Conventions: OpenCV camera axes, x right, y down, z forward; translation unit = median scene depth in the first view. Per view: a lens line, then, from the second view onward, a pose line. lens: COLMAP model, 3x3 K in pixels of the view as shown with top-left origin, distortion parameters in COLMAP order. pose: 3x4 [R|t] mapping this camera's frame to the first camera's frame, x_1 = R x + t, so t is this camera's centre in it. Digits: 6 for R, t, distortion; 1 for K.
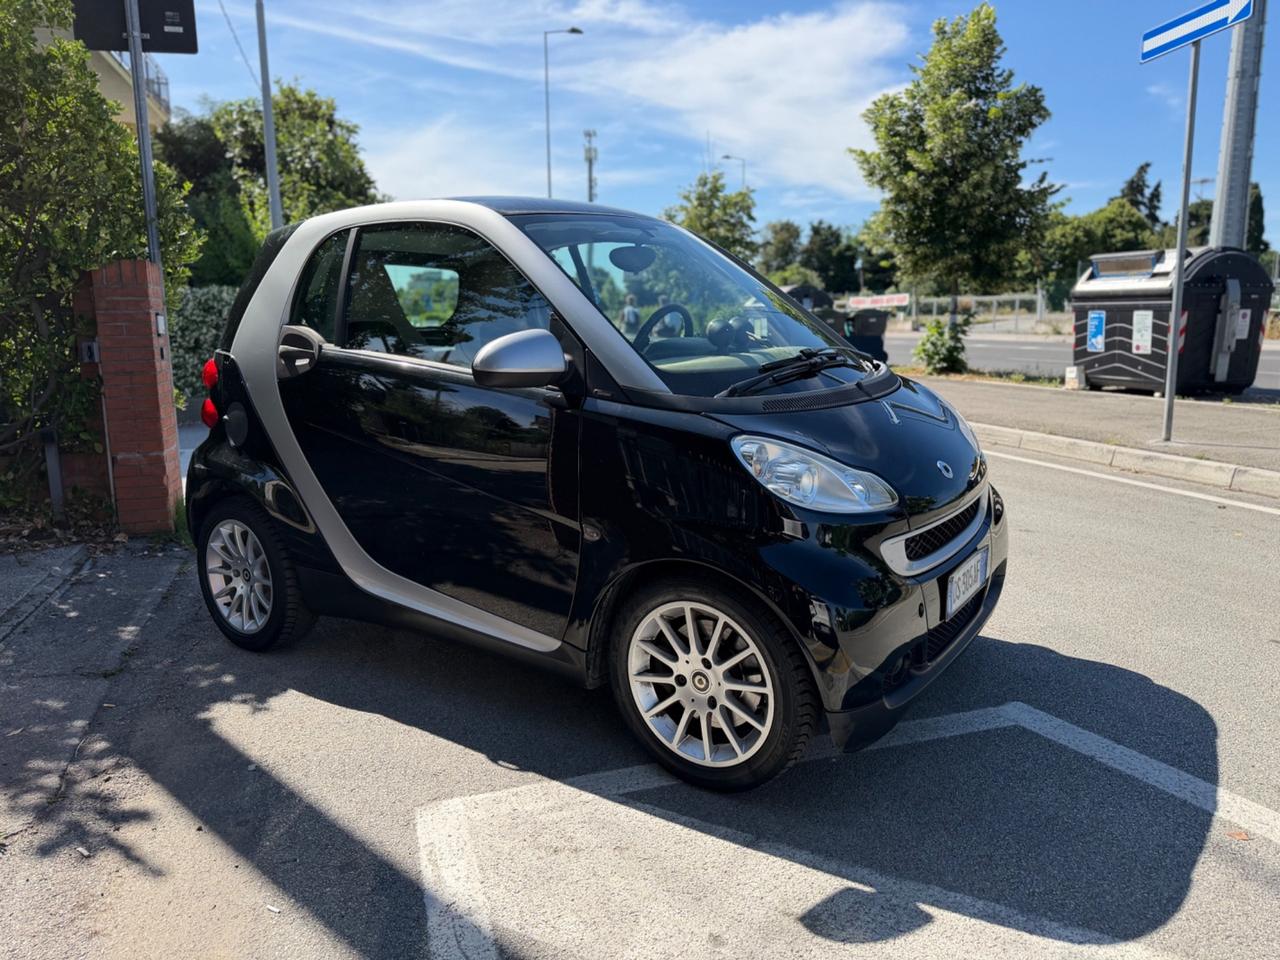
lens RADIAL K [[921.0, 0, 639.3], [0, 921.0, 485.9], [0, 0, 1]] dist [0.008052, -0.002362]
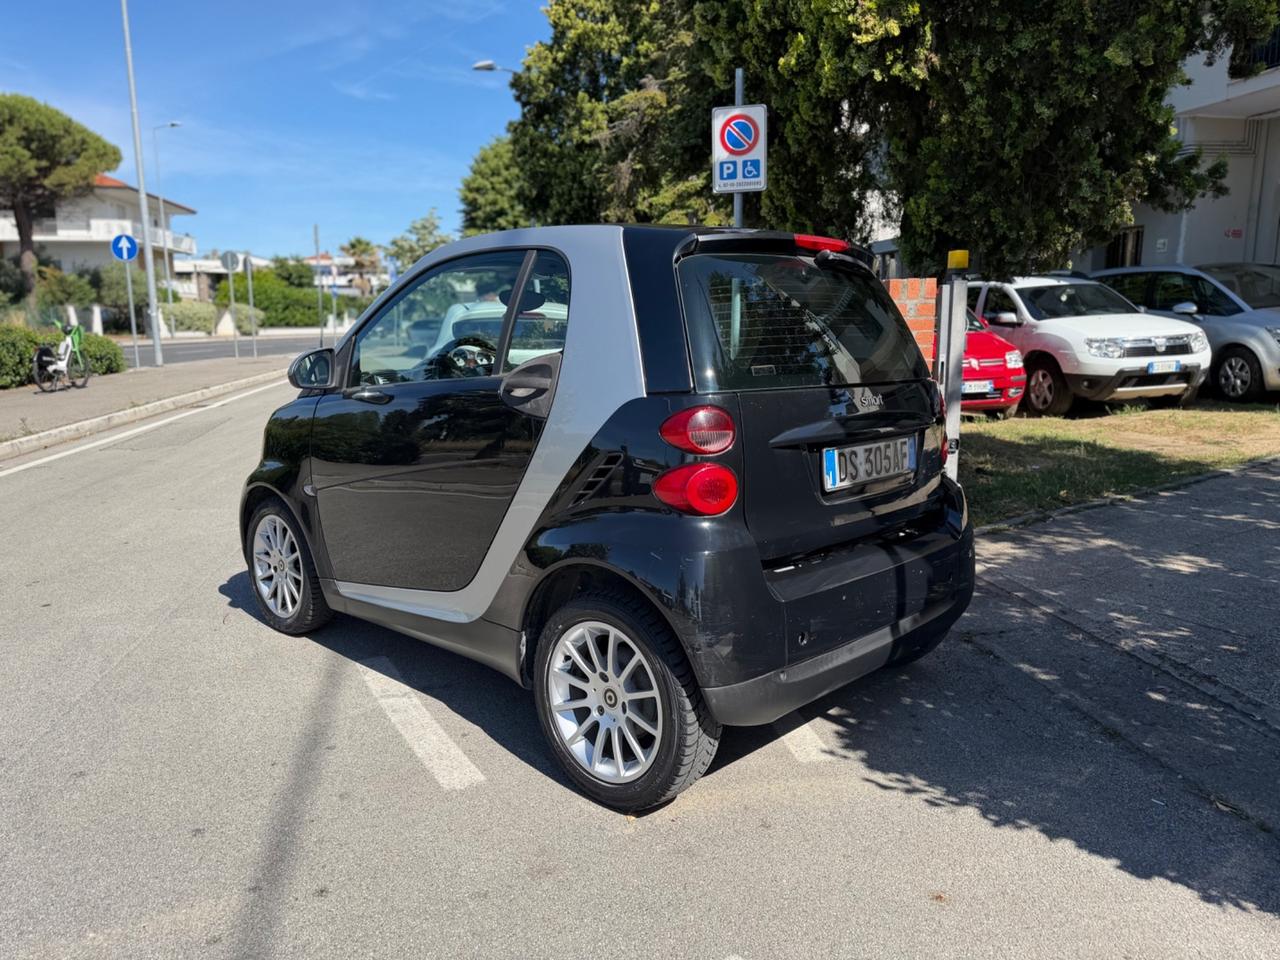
lens RADIAL K [[903.6, 0, 640.0], [0, 903.6, 480.0], [0, 0, 1]] dist [0.013025, -0.009489]
pose [[-0.991119, -0.007884, 0.132748, -0.375284], [0.039368, 0.936100, 0.349525, -0.518376], [-0.127021, 0.351646, -0.927475, 2.579628]]
